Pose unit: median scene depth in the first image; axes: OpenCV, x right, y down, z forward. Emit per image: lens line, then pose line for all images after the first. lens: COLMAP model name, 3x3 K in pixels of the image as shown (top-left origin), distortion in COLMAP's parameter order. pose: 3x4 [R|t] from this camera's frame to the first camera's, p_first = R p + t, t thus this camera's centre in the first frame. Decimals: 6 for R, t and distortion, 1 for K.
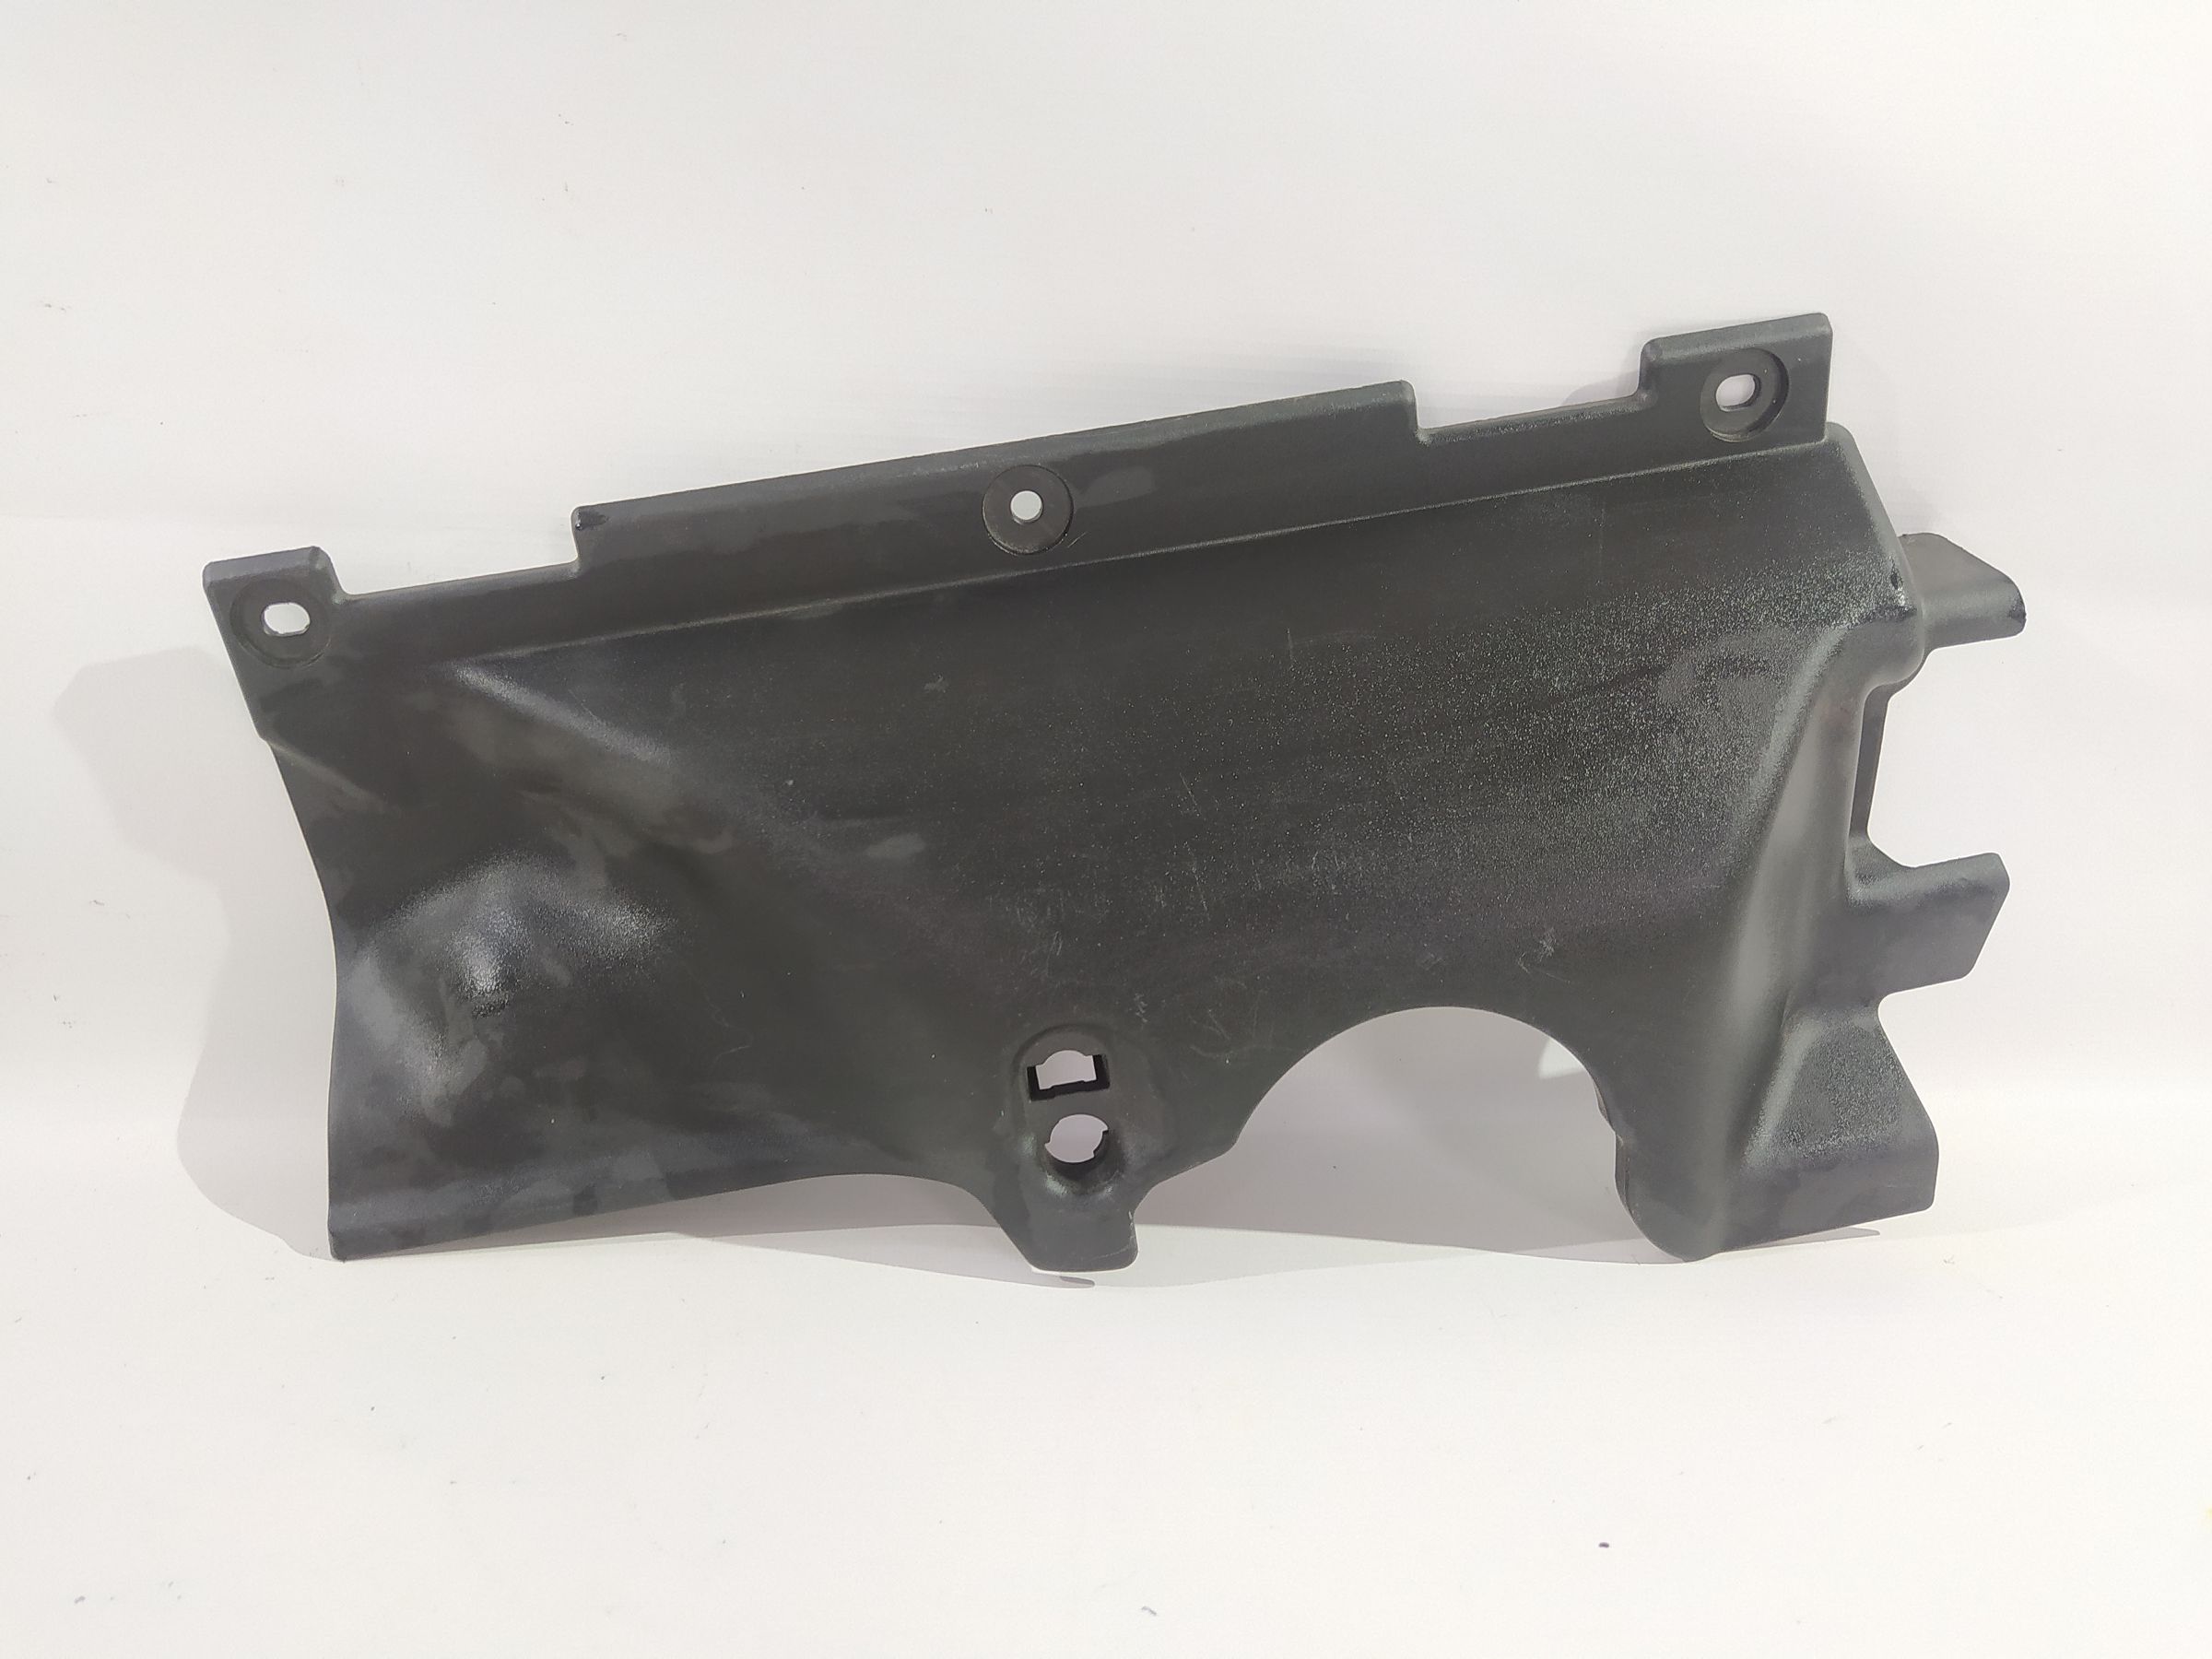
lens RADIAL K [[1600.3, 0, 1106.0], [0, 1600.3, 829.5], [0, 0, 1]] dist [0.010429, 0.002022]
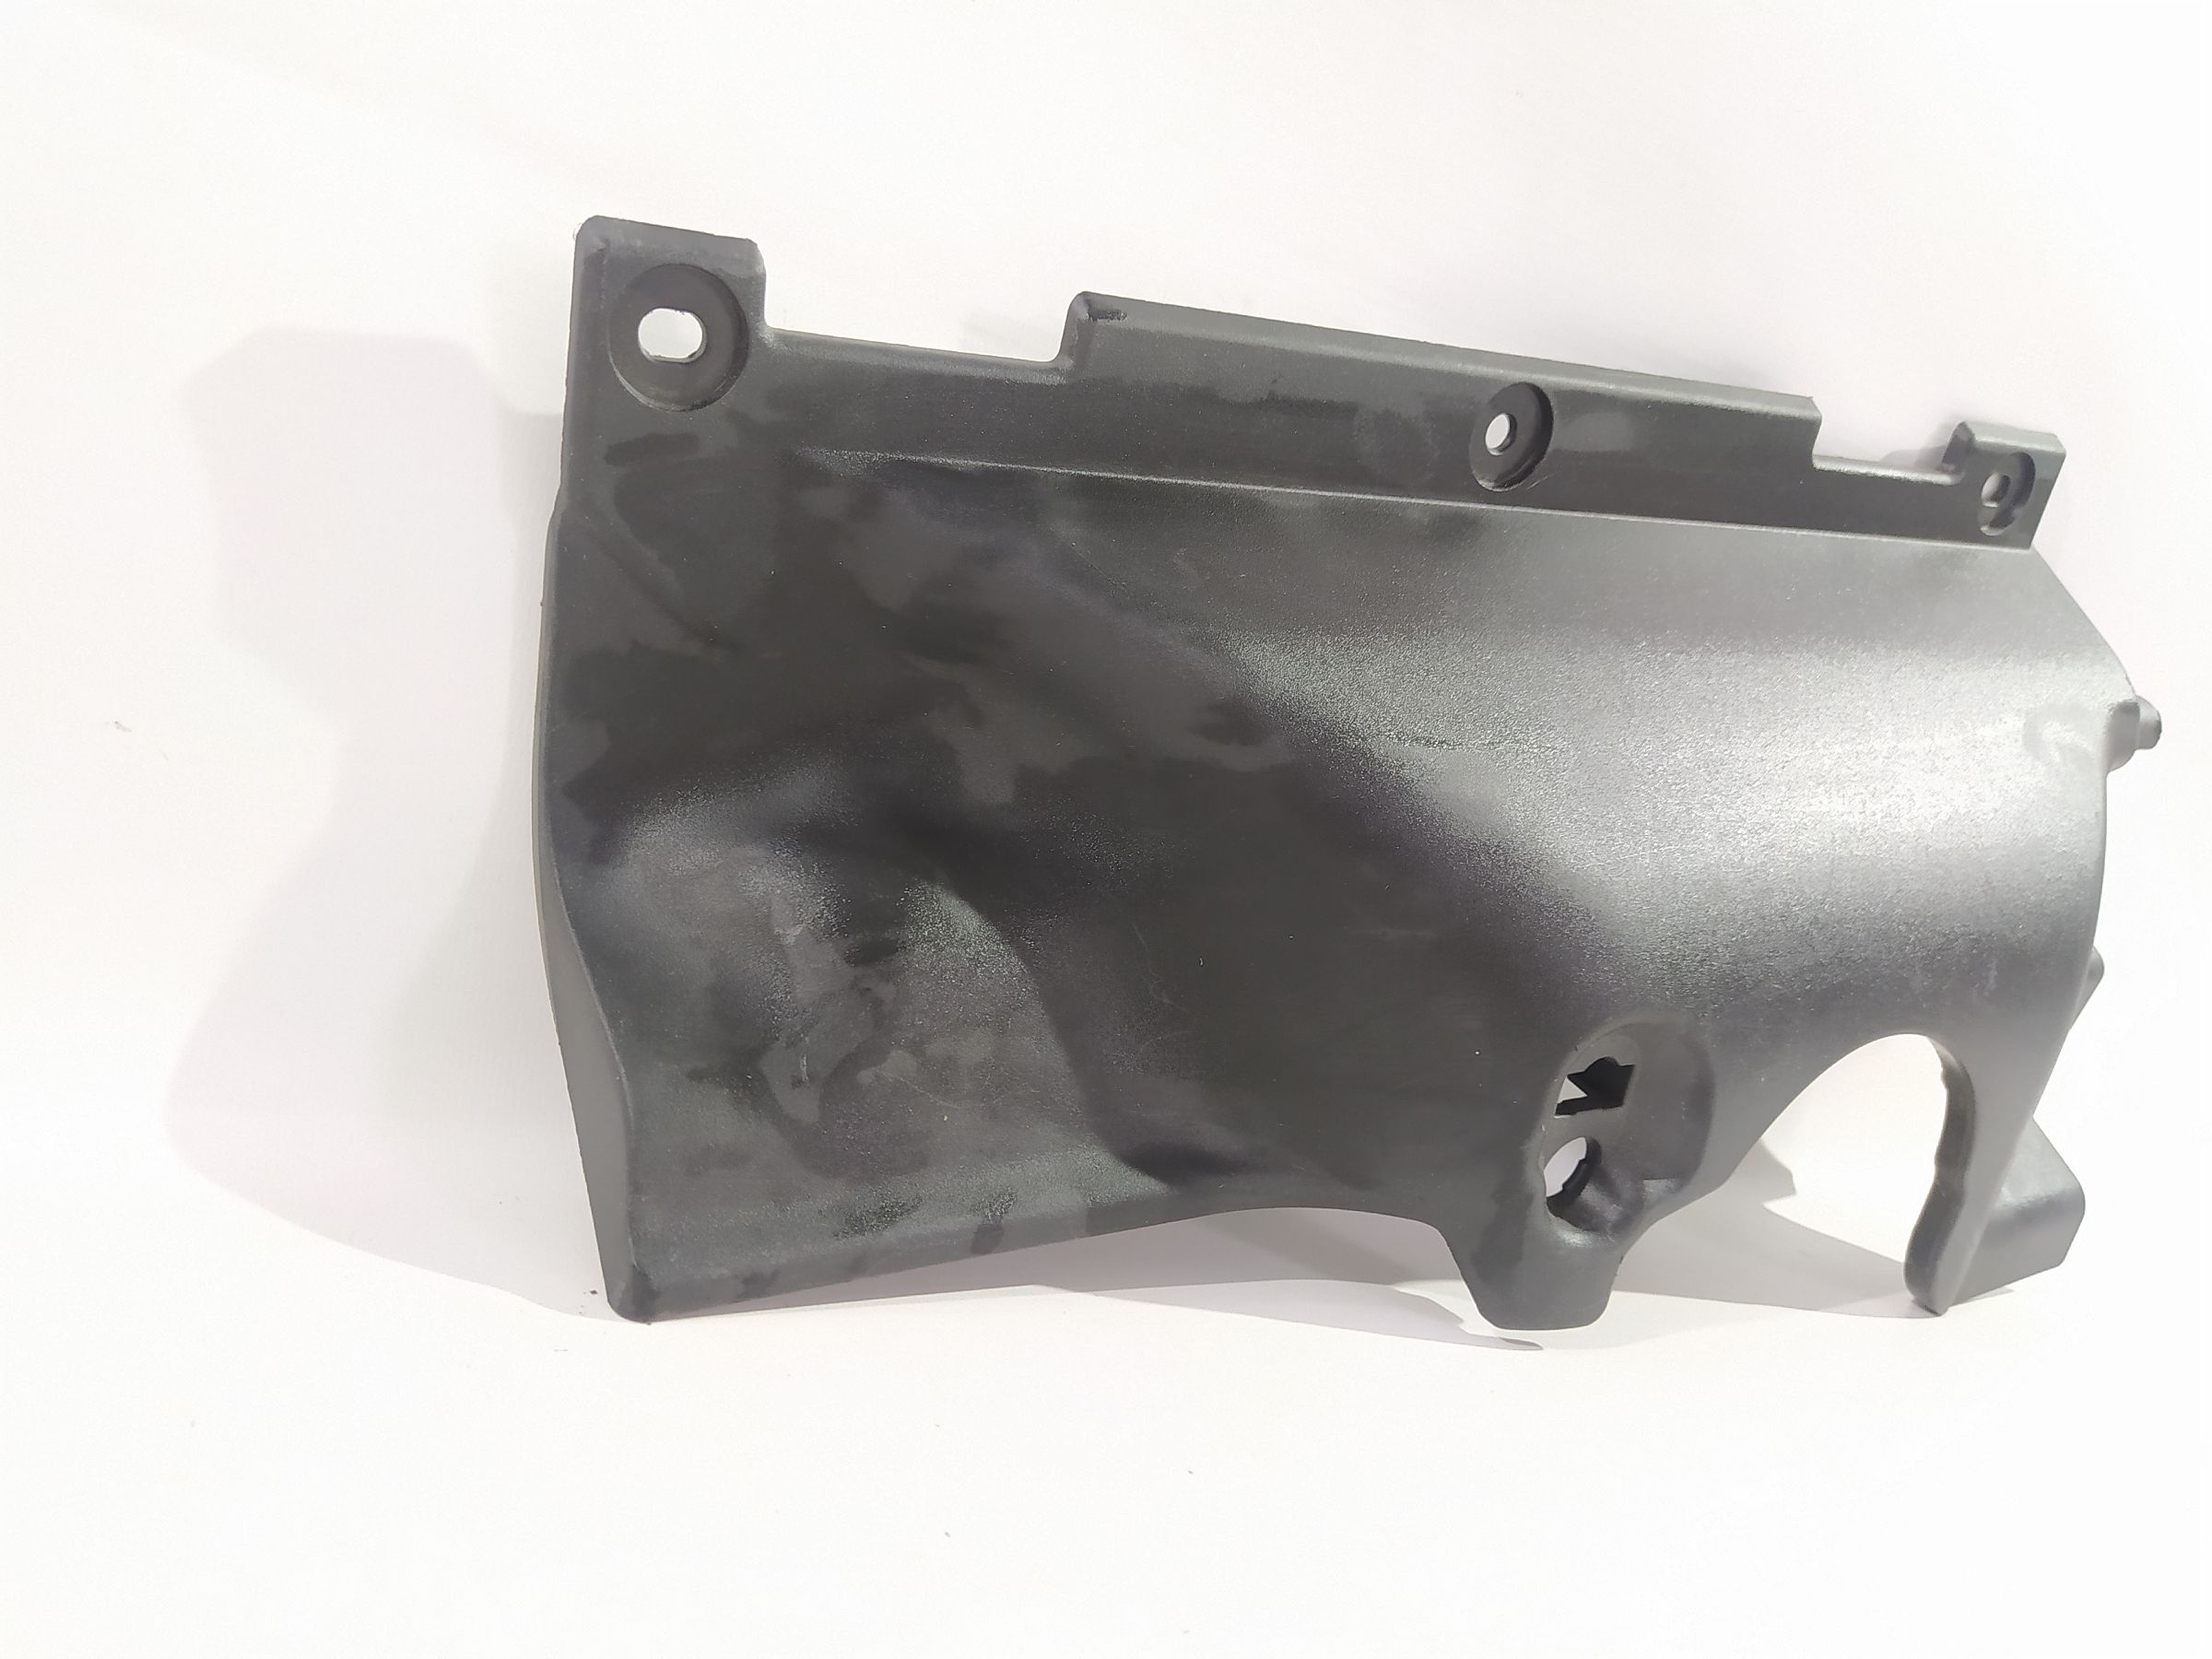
lens RADIAL K [[1598.3, 0, 1107.1], [0, 1598.3, 805.0], [0, 0, 1]] dist [-0.004937, -0.002124]
pose [[0.894035, 0.131544, 0.428249, -0.597230], [-0.089532, 0.989099, -0.116908, 0.121348], [-0.438959, 0.066178, 0.896067, 0.332790]]
